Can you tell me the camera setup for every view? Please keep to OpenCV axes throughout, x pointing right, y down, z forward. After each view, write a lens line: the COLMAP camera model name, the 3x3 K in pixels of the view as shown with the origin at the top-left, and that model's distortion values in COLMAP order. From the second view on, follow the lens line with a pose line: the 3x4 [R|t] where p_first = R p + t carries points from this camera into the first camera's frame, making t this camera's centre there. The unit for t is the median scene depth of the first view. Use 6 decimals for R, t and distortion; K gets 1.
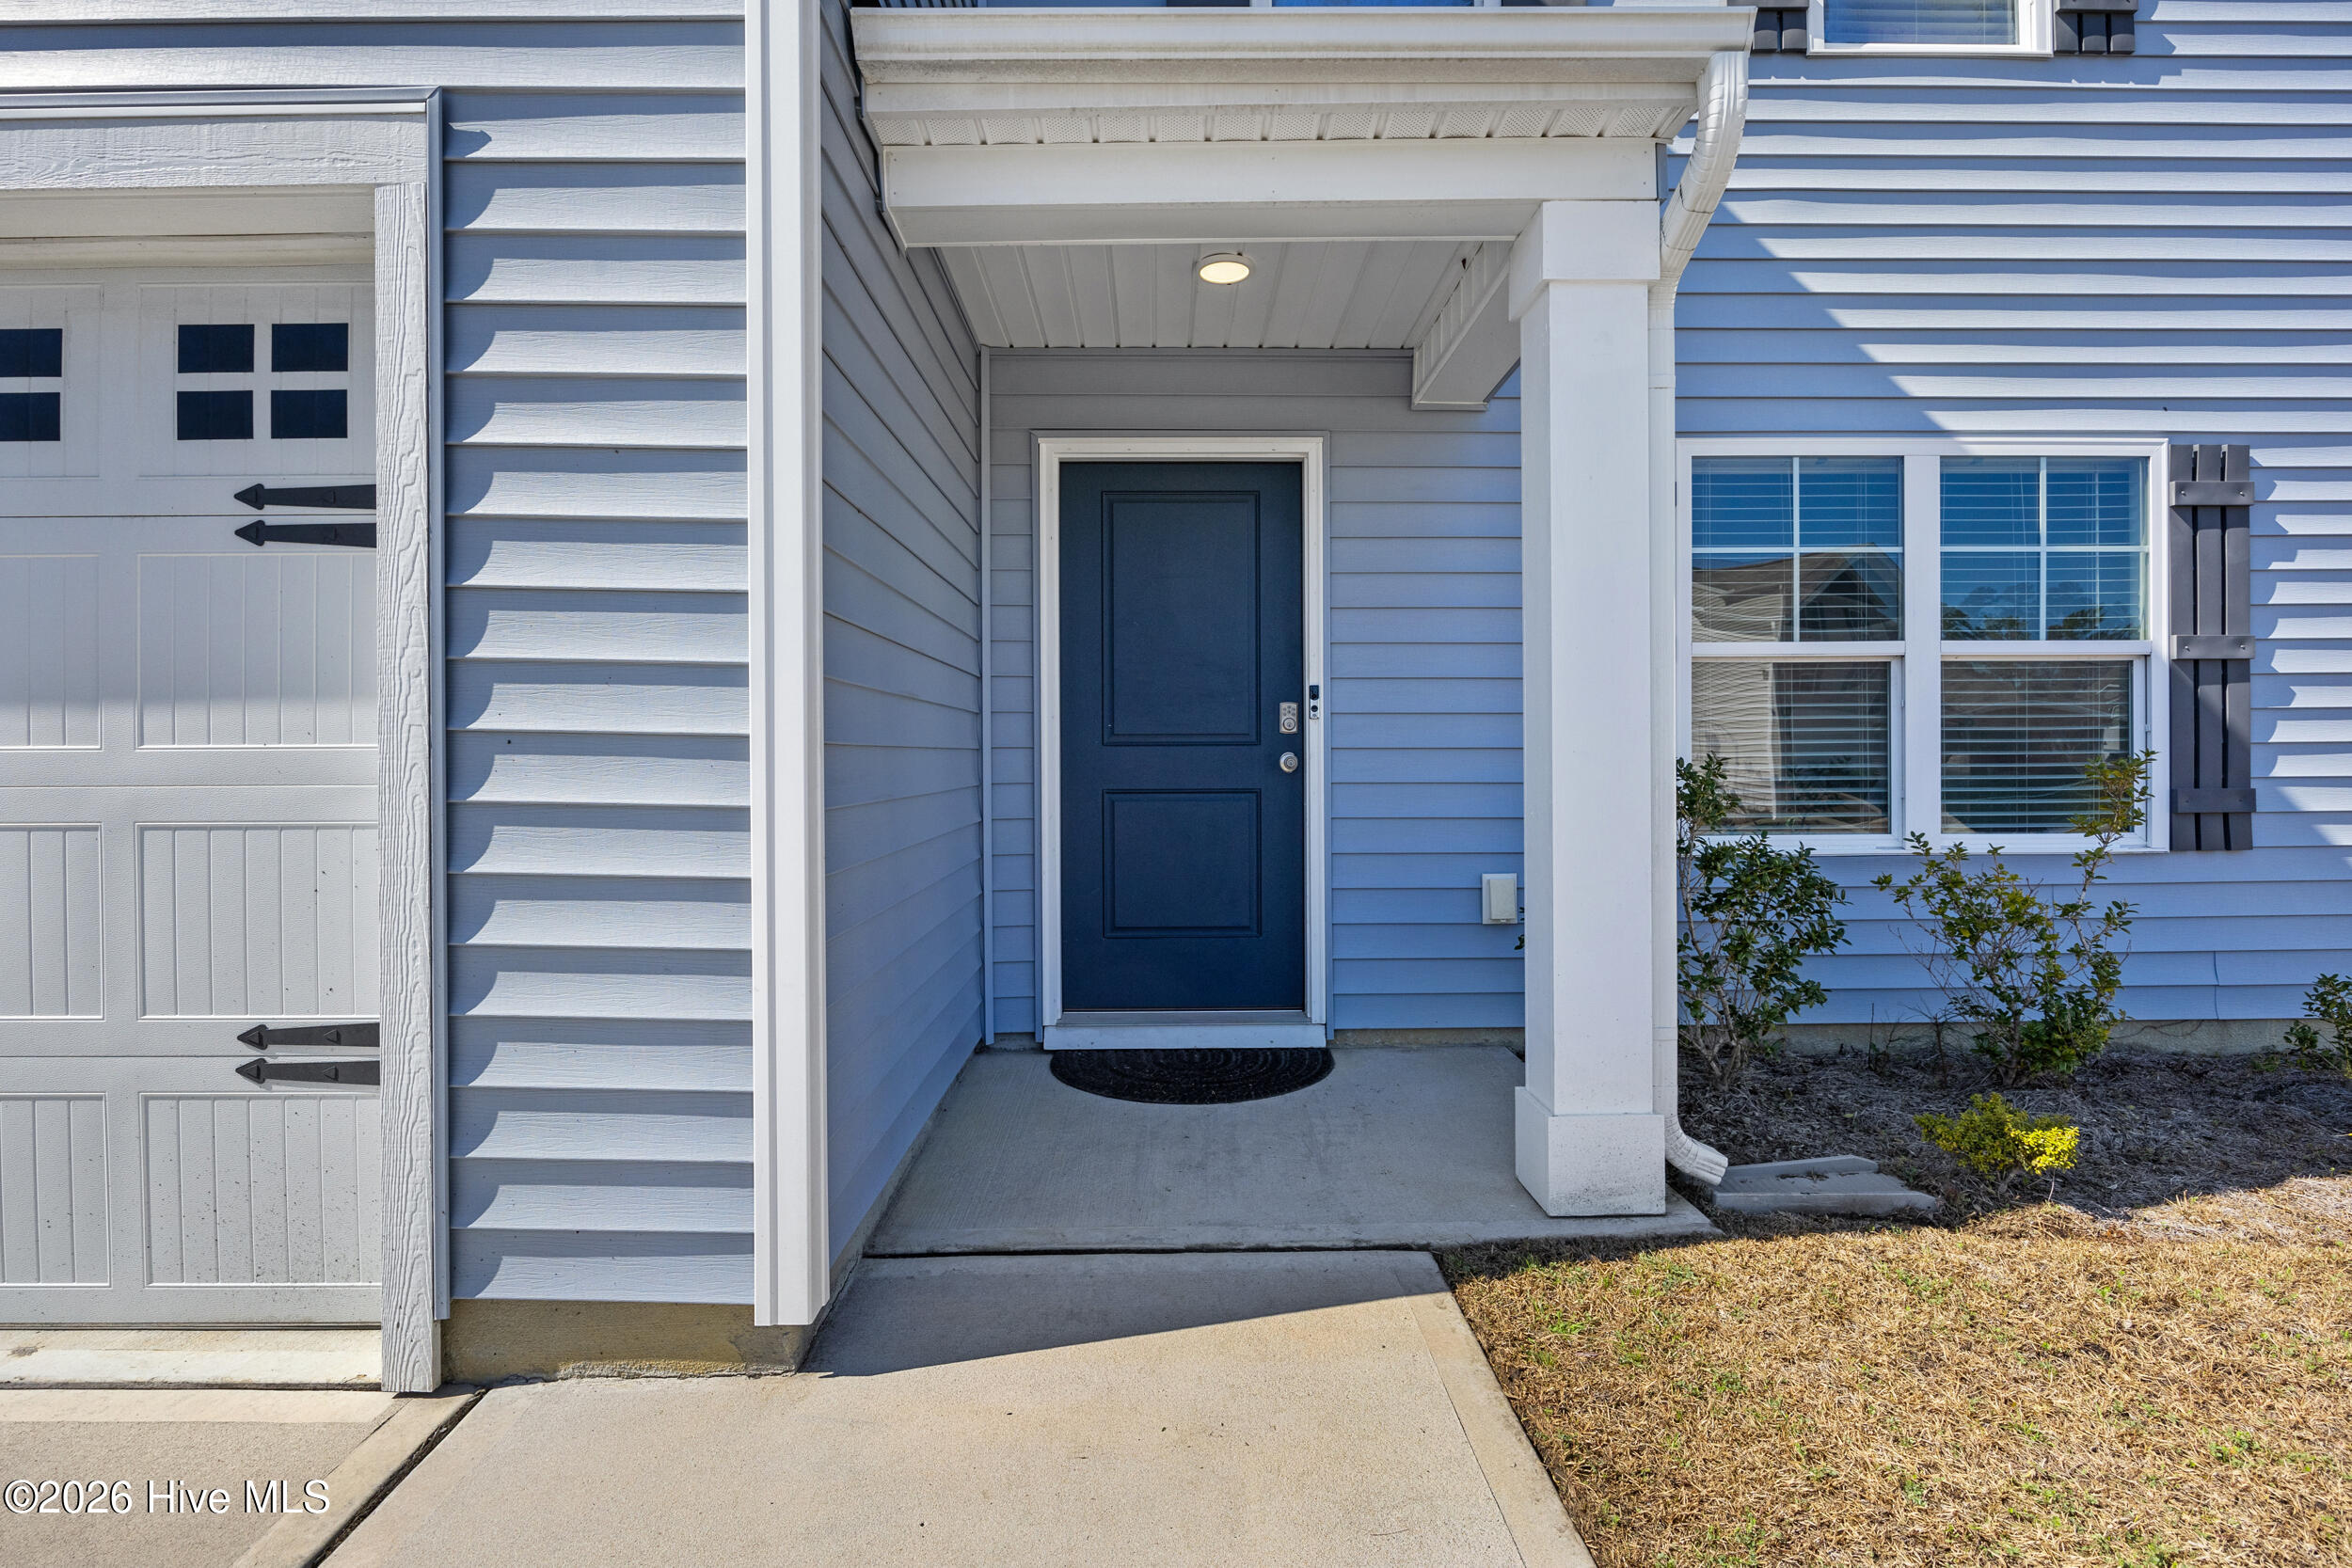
lens RADIAL K [[1189.7, 0, 1170.7], [0, 1189.7, 754.5], [0, 0, 1]] dist [-0.000818, -0.000430]
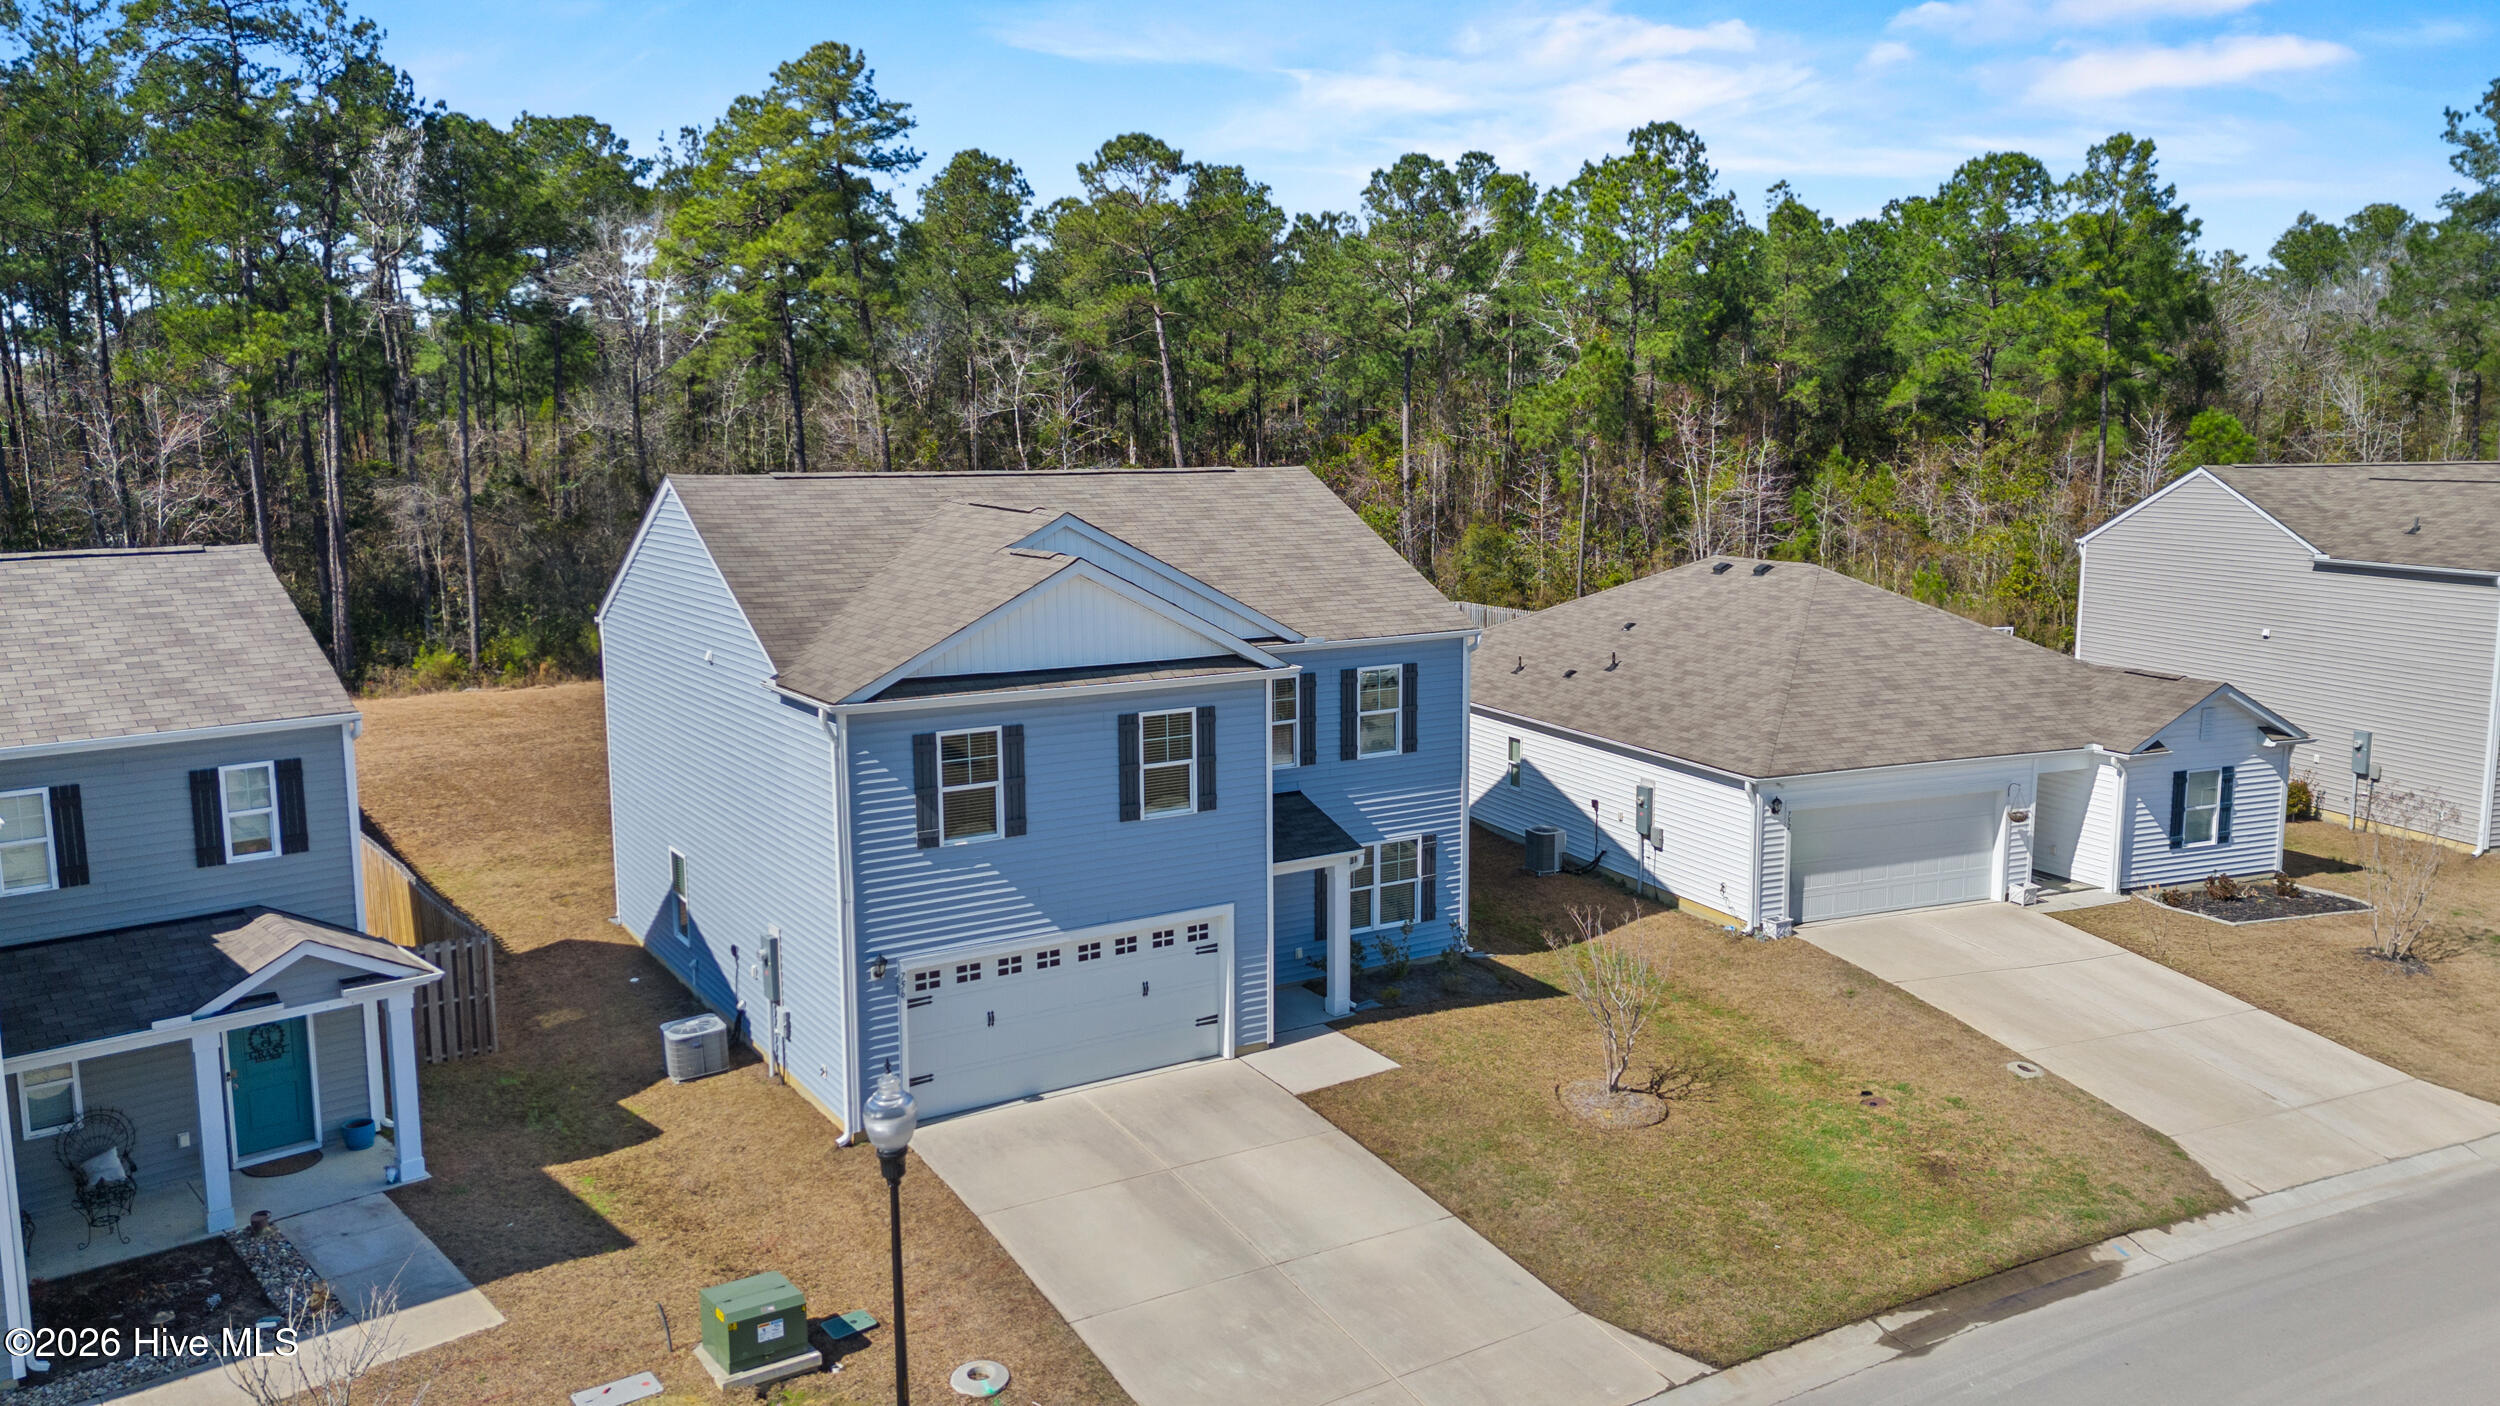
lens RADIAL K [[1721.8, 0, 1250.0], [0, 1721.8, 703.0], [0, 0, 1]] dist [0.086665, -0.076256]
pose [[0.856992, -0.070897, 0.510430, -3.137601], [0.002016, 0.990945, 0.134254, -1.695461], [-0.515326, -0.114025, 0.849374, -4.318336]]
